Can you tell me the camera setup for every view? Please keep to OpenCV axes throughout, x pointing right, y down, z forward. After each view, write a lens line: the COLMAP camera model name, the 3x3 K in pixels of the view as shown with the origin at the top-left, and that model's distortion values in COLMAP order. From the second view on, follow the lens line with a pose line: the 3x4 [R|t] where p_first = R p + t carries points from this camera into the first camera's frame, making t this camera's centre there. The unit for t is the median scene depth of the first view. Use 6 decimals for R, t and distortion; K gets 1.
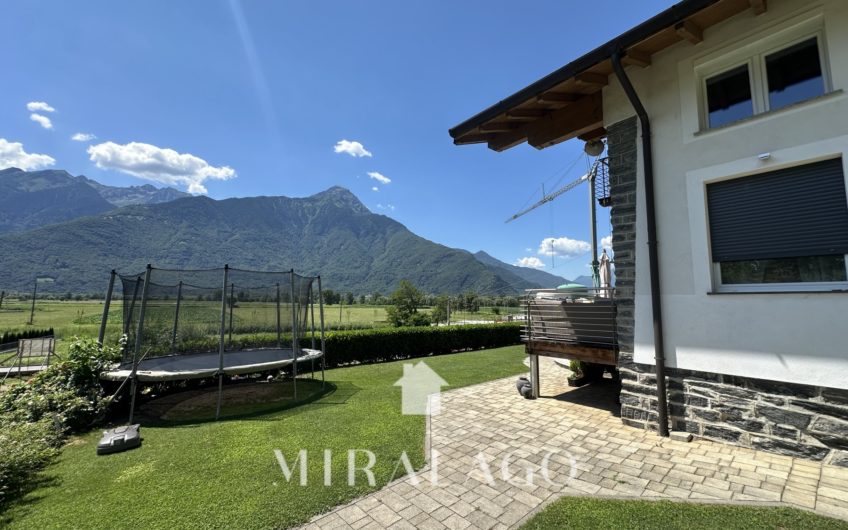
lens RADIAL K [[339.4, 0, 424.5], [0, 339.4, 264.0], [0, 0, 1]] dist [0.008565, -0.000518]
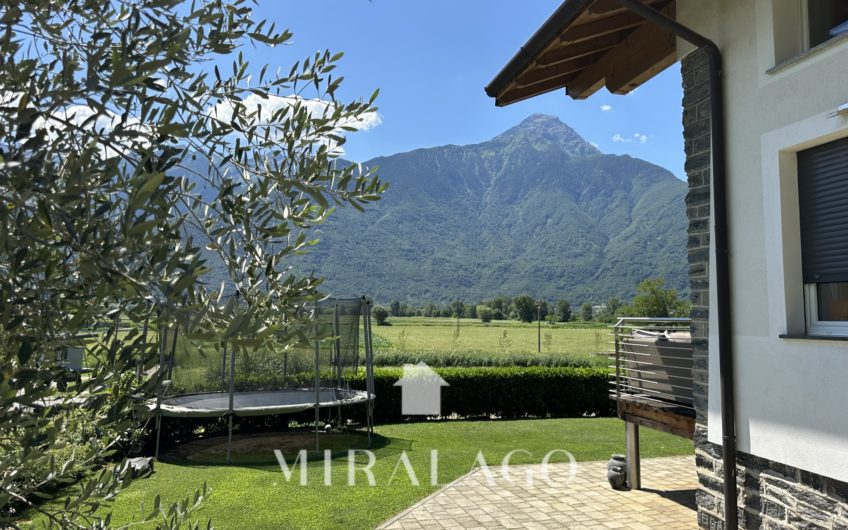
lens RADIAL K [[601.2, 0, 422.6], [0, 601.2, 260.5], [0, 0, 1]] dist [0.031763, -0.019992]
pose [[0.897832, -0.040908, -0.438433, 0.545317], [0.049081, 0.998768, 0.007320, -0.065986], [0.437594, -0.028090, 0.898734, -0.190818]]
